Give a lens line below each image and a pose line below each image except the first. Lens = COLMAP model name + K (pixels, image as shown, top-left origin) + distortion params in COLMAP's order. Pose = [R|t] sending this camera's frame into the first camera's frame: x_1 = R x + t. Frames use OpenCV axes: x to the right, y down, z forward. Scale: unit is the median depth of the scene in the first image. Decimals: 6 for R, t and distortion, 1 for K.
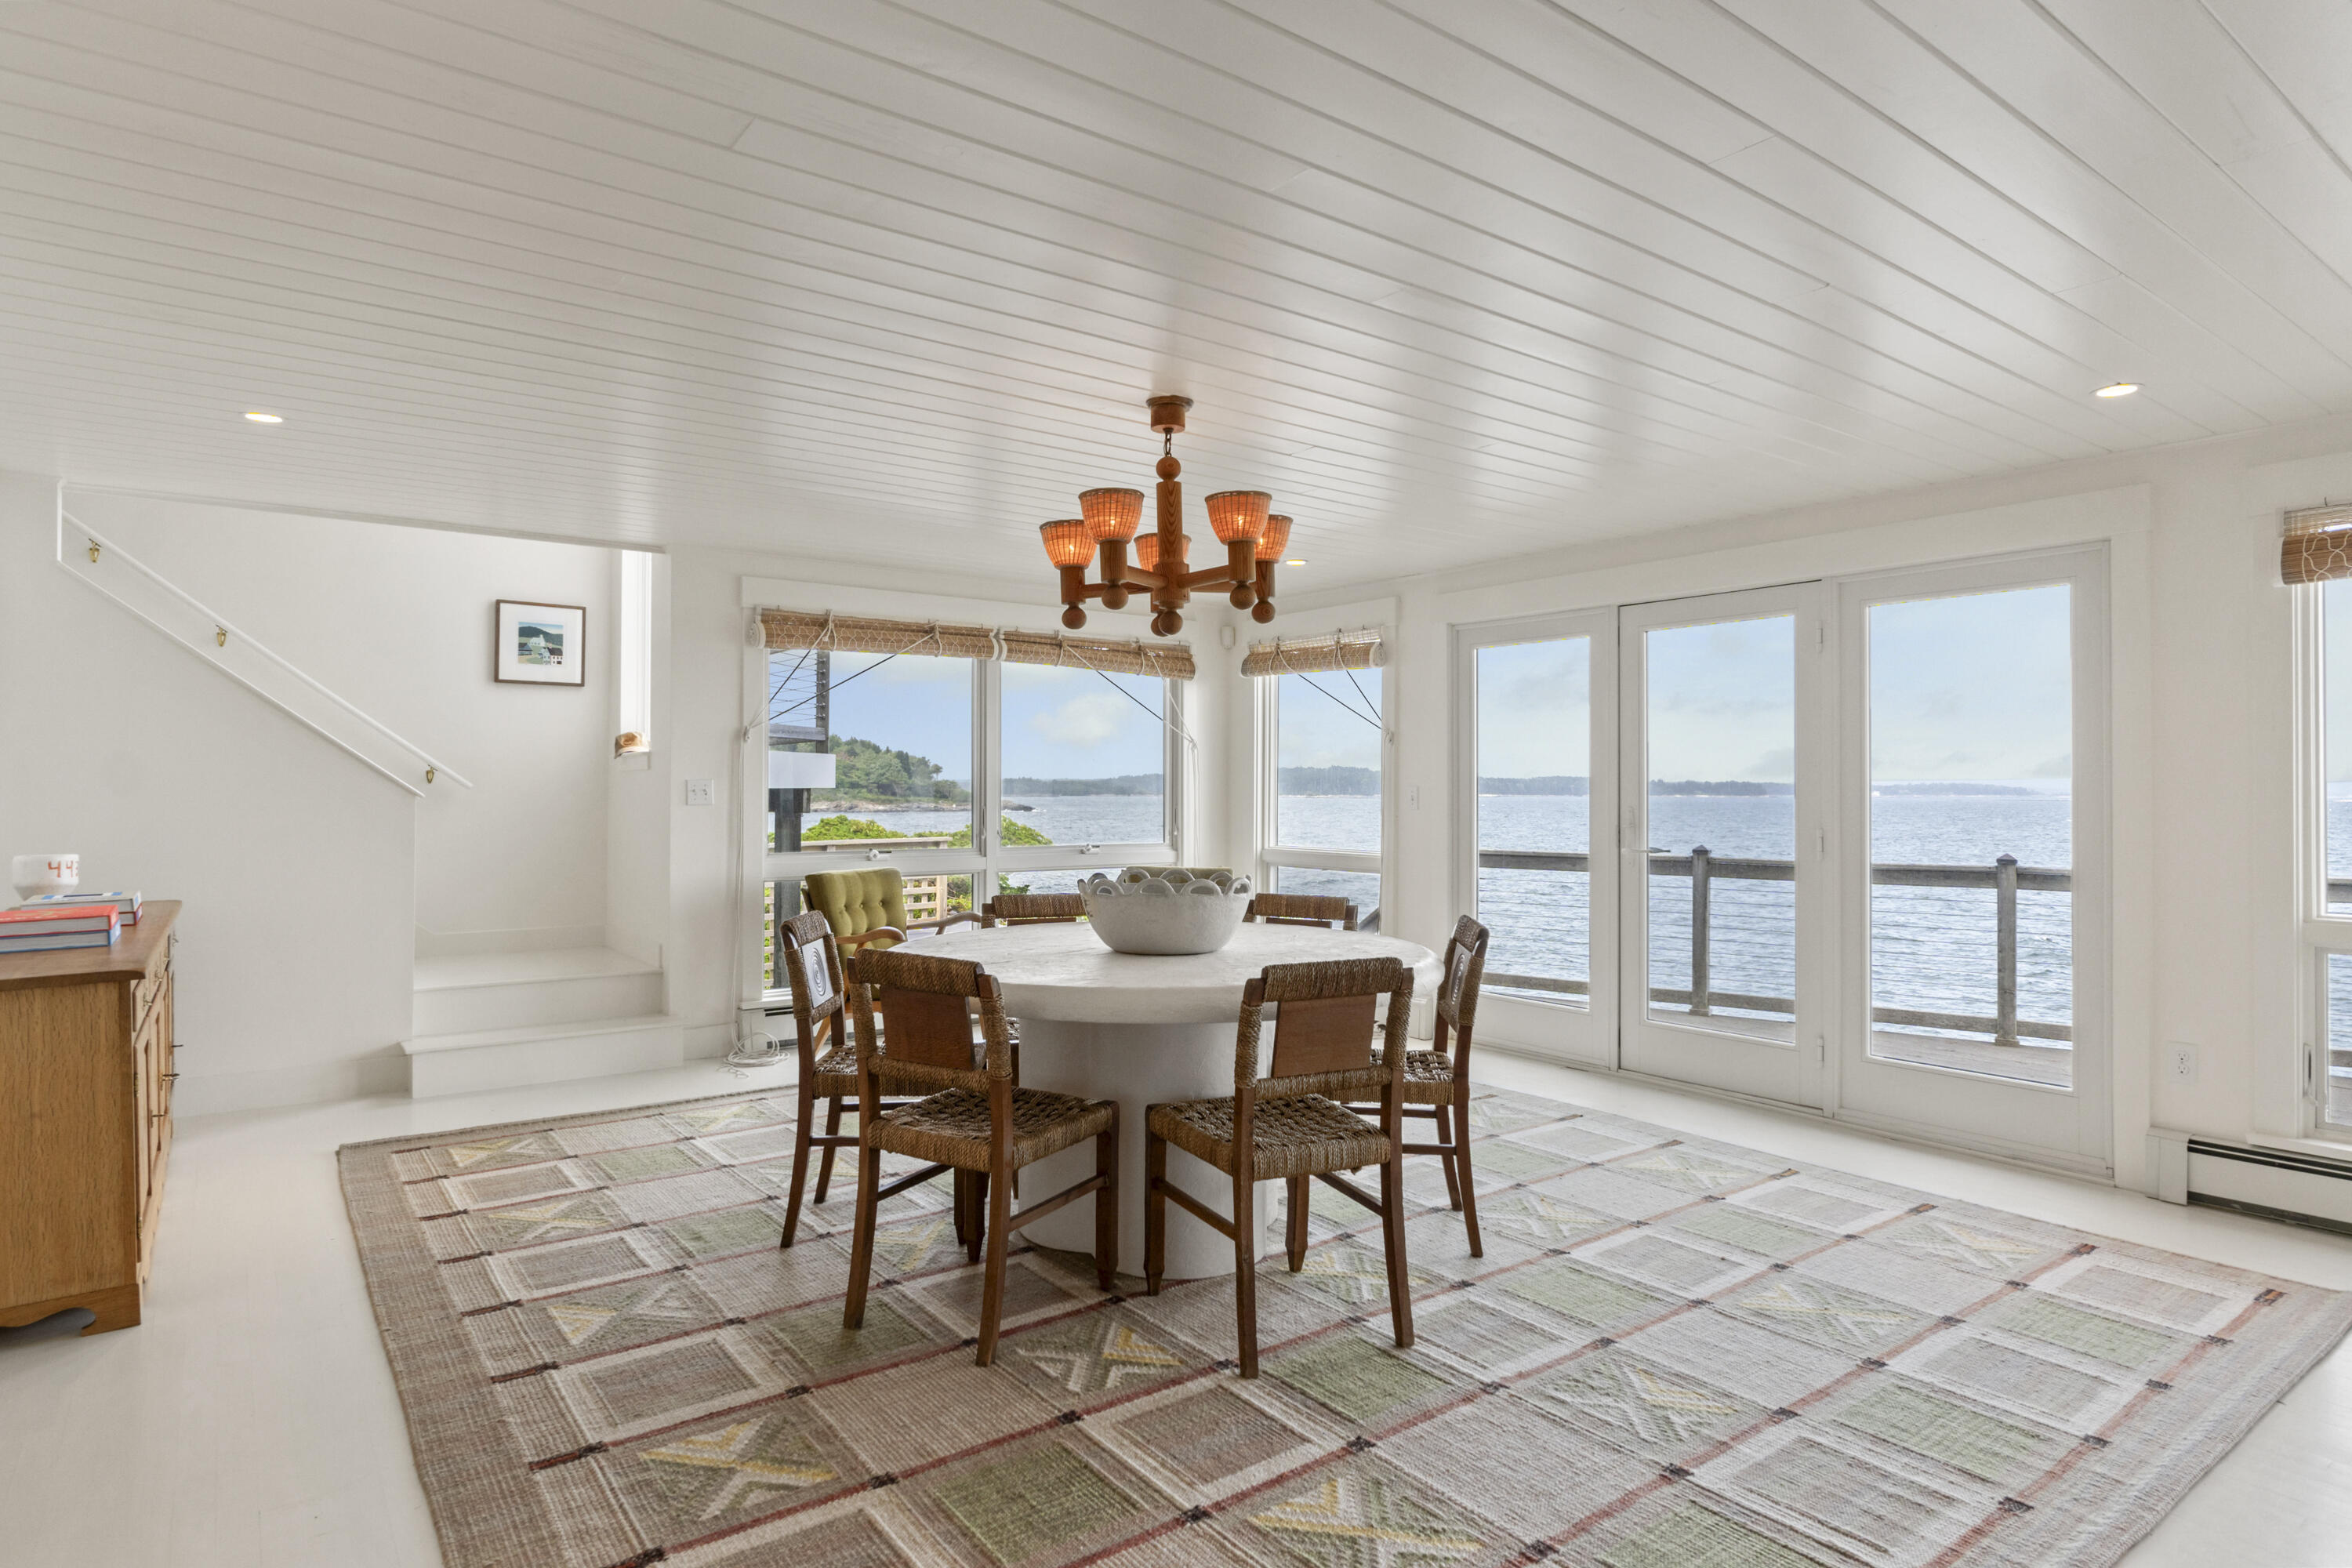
lens RADIAL K [[1291.9, 0, 1176.0], [0, 1291.9, 784.0], [0, 0, 1]] dist [-0.000084, -0.000284]
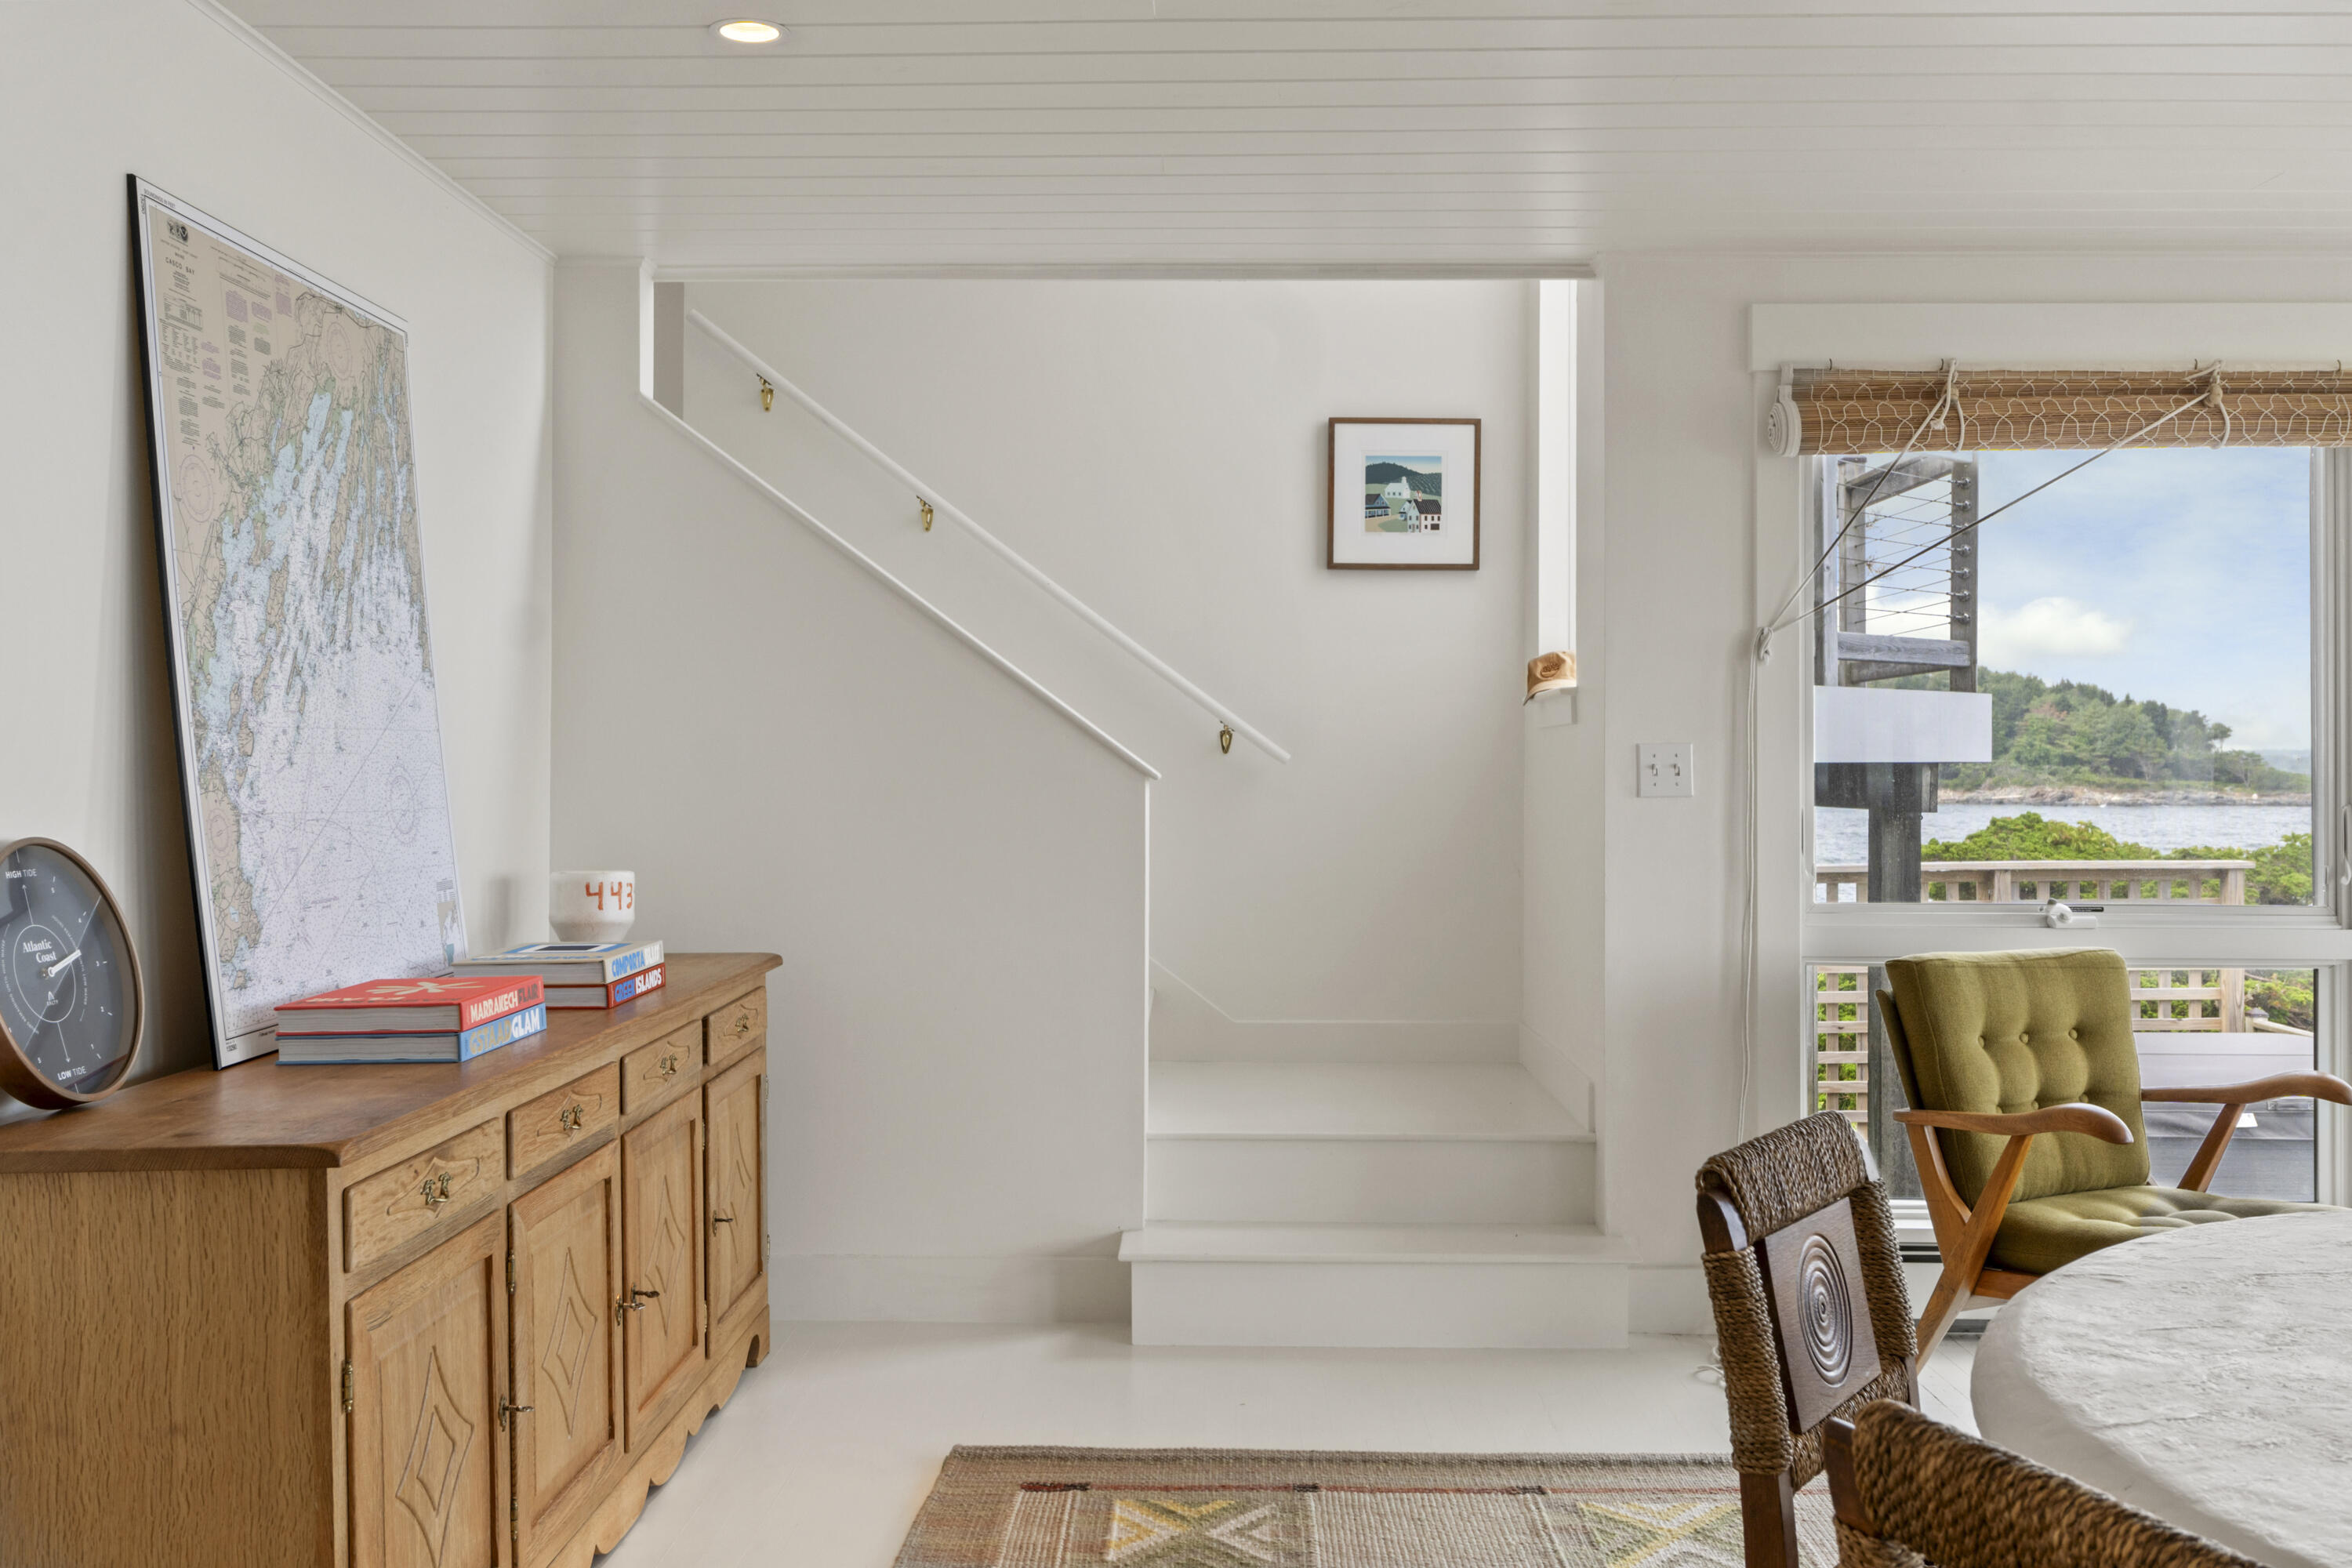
lens RADIAL K [[2020.4, 0, 1176.7], [0, 2020.4, 740.2], [0, 0, 1]] dist [0.003146, 0.007463]
pose [[0.790292, -0.007934, -0.612679, -0.052465], [0.002453, 0.999949, -0.009785, 0.002308], [0.612726, 0.006230, 0.790271, 0.286336]]
